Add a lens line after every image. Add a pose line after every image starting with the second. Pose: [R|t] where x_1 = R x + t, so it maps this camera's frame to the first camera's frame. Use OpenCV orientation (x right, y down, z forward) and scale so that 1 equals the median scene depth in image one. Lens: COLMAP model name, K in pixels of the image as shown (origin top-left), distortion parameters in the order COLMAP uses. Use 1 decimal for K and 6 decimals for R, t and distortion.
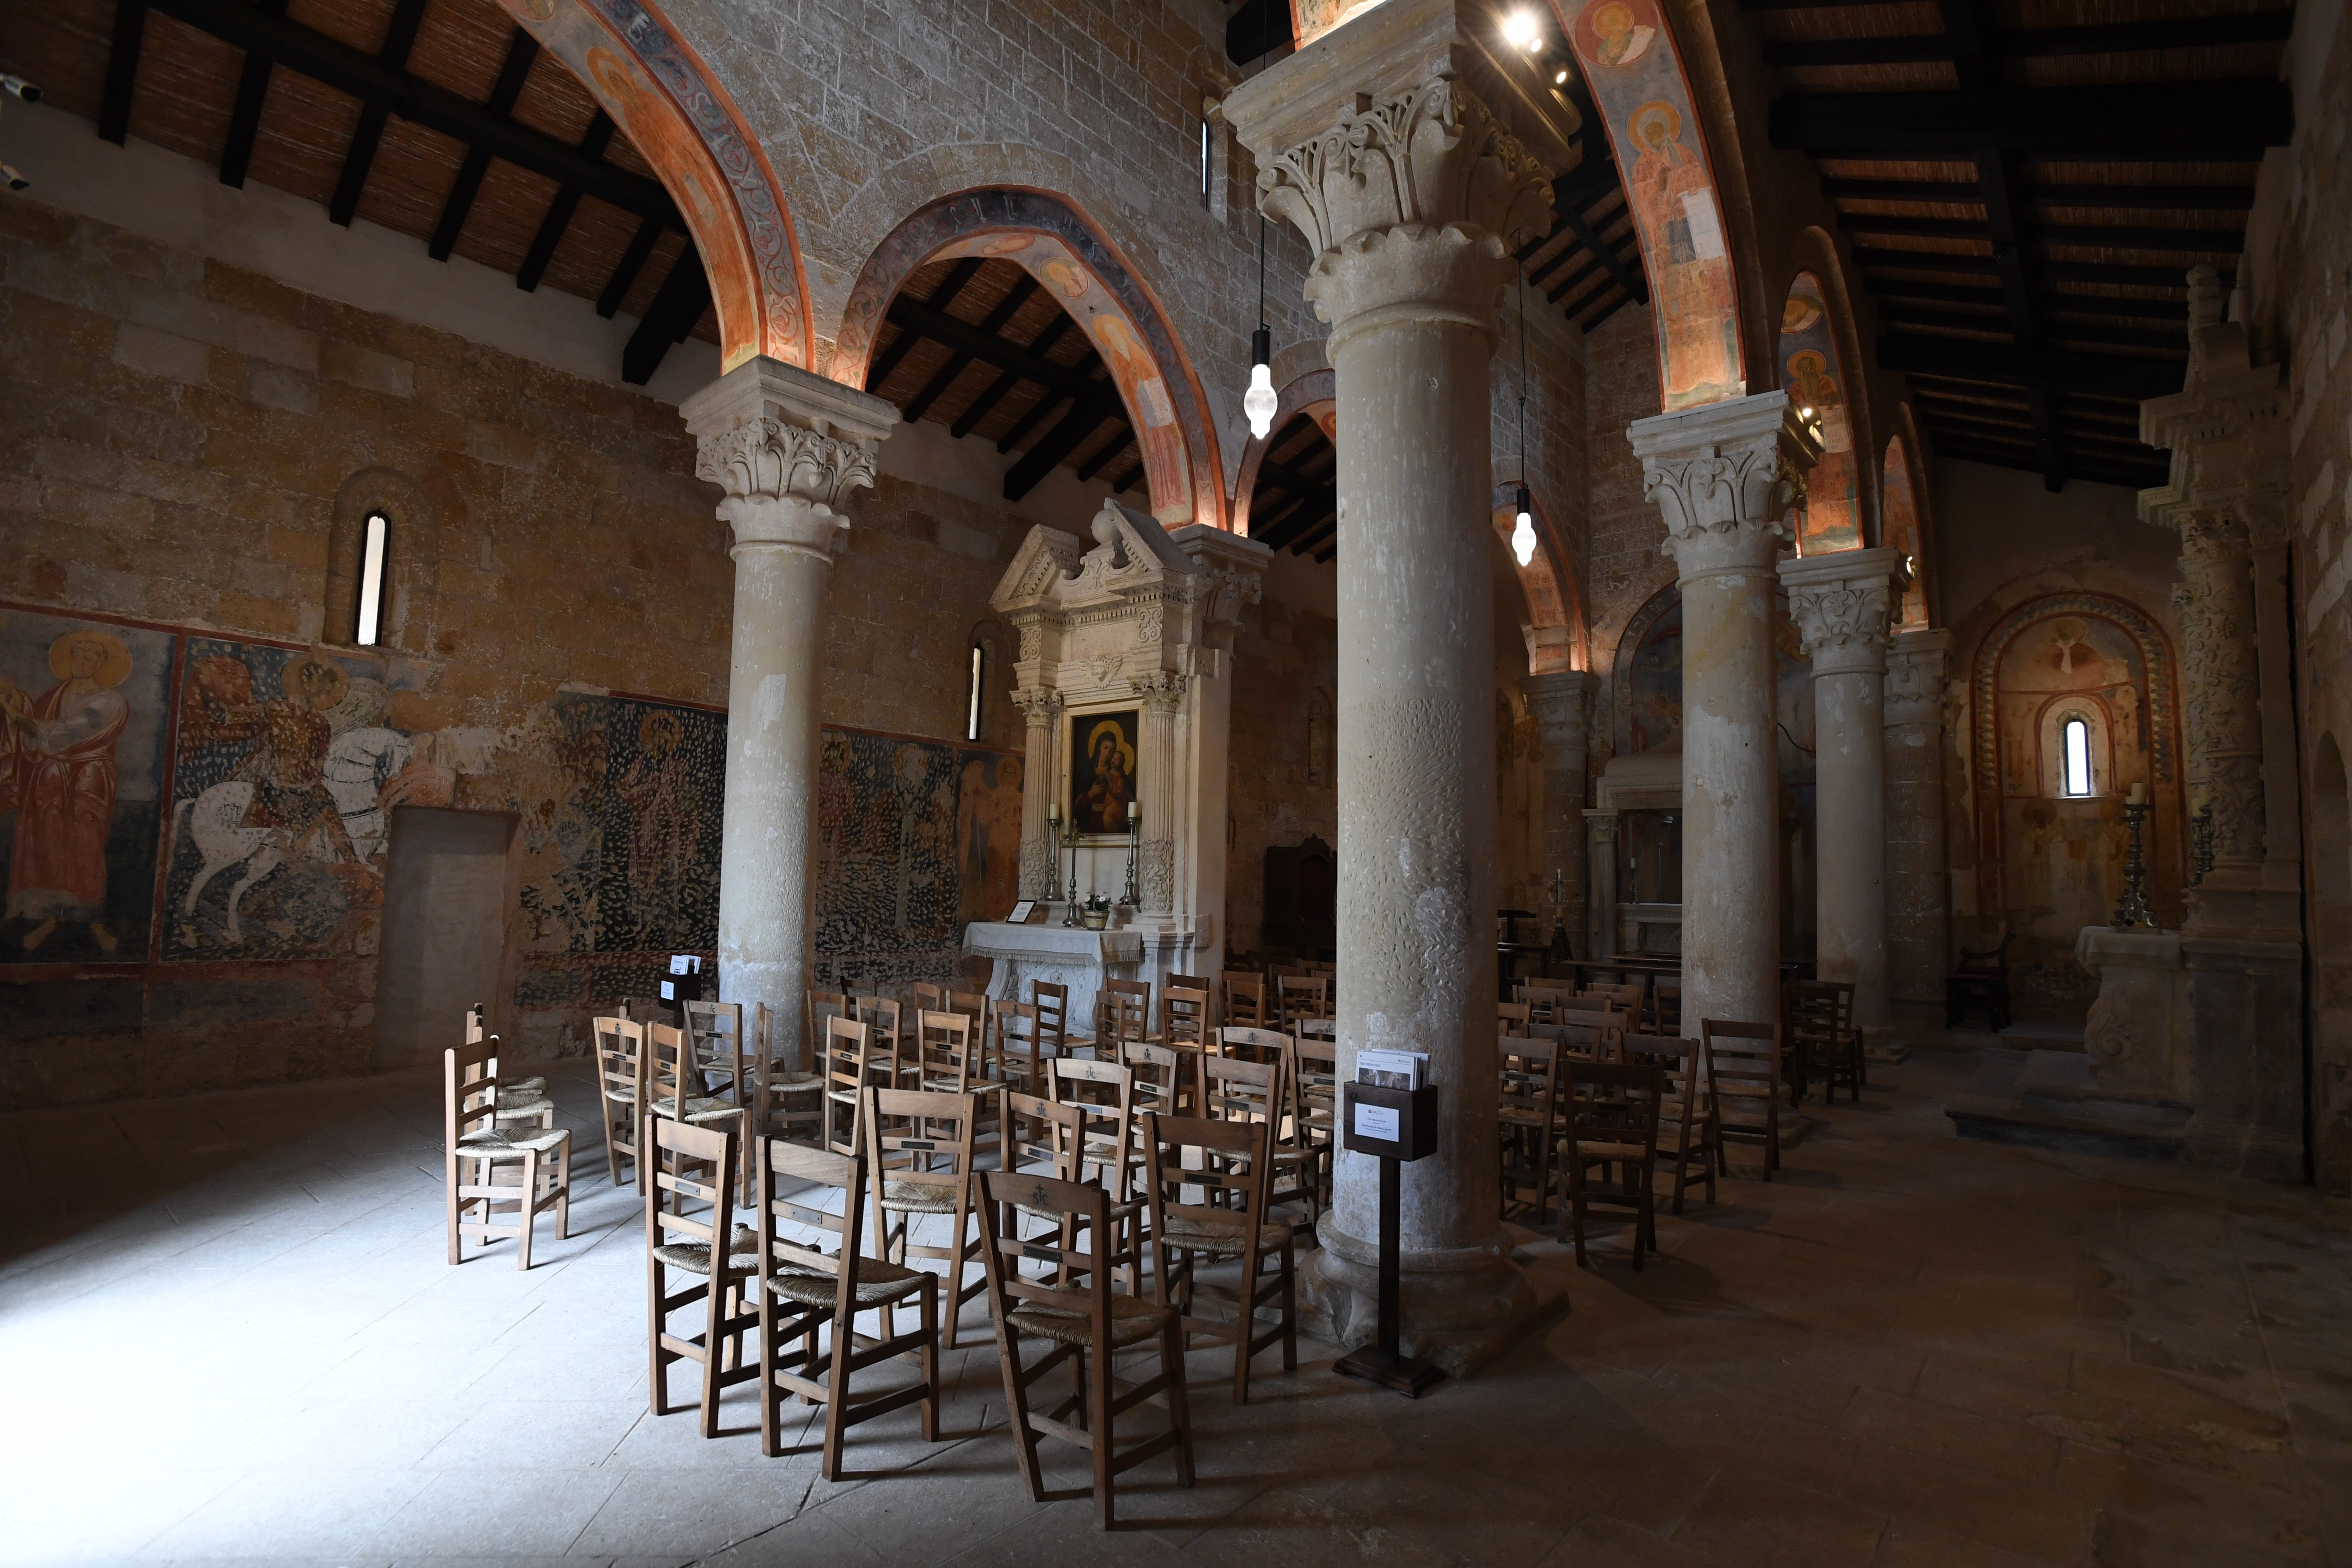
lens RADIAL K [[1170.2, 0, 1176.1], [0, 1170.2, 787.5], [0, 0, 1]] dist [-0.033365, 0.004700]
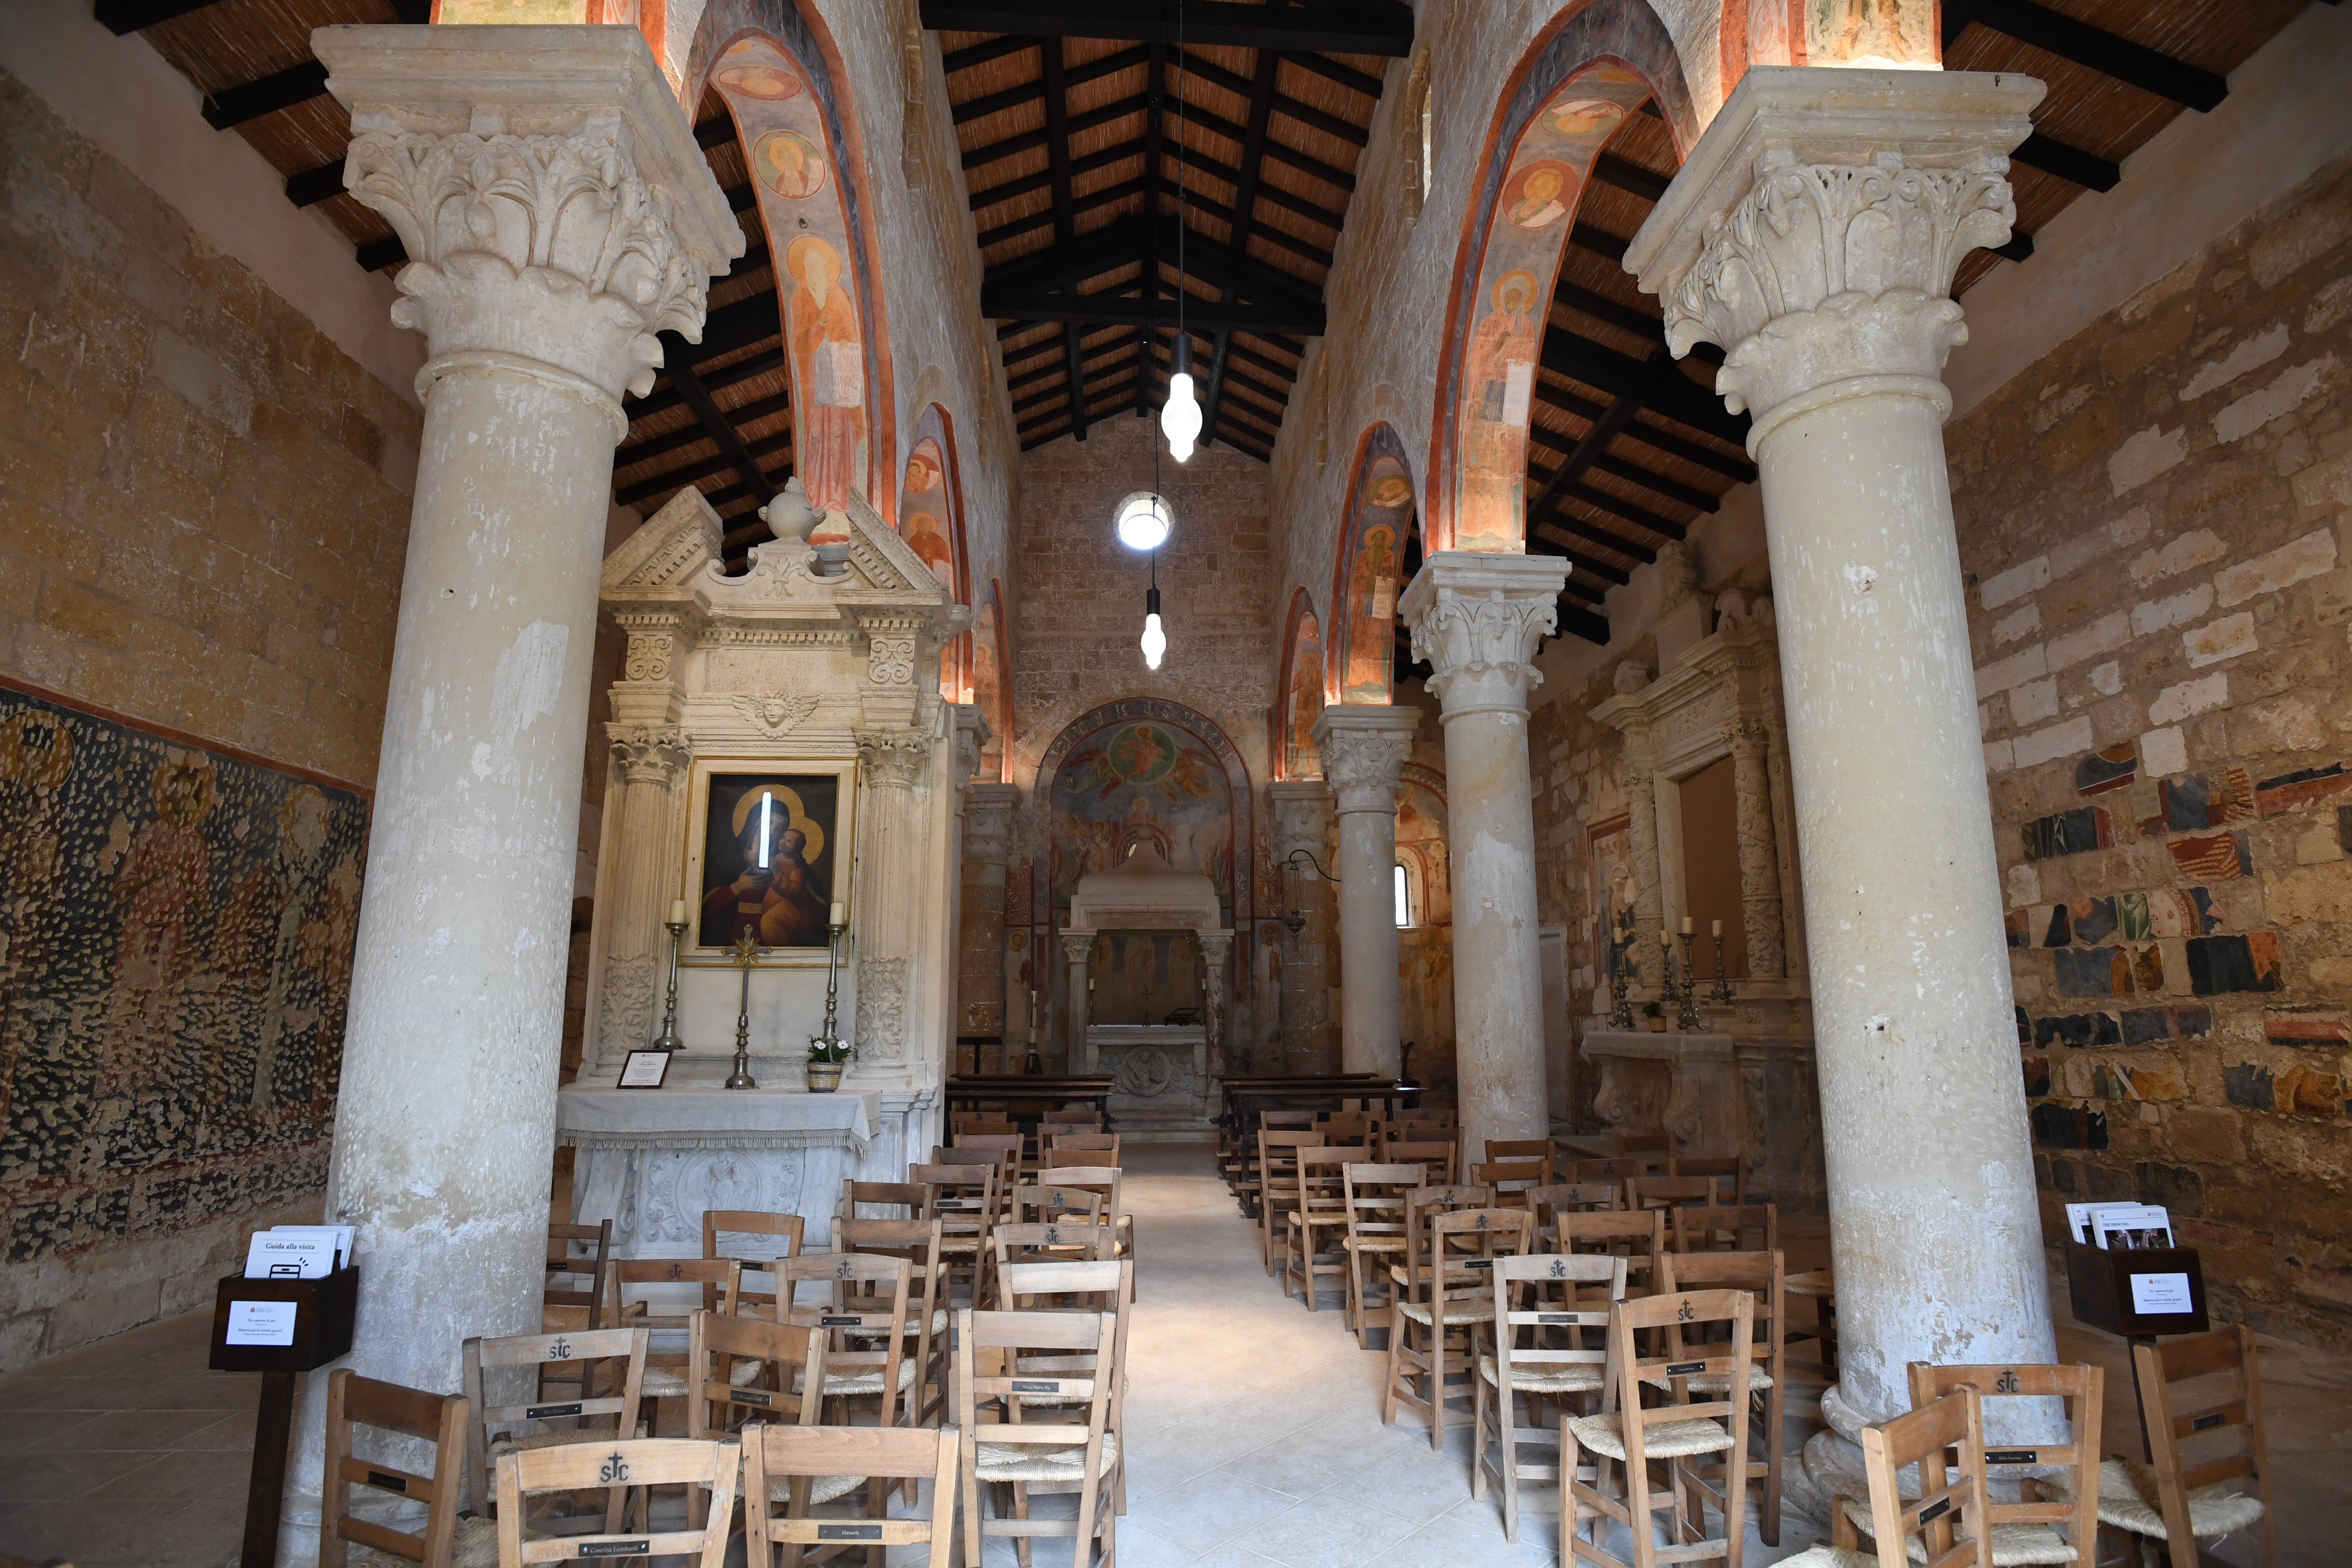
lens RADIAL K [[1170.2, 0, 1178.1], [0, 1170.2, 780.9], [0, 0, 1]] dist [-0.033365, 0.004700]
pose [[0.720620, 0.109544, 0.684622, -0.325077], [-0.036522, 0.992066, -0.120295, 0.014414], [-0.692368, 0.061683, 0.718904, 0.298583]]
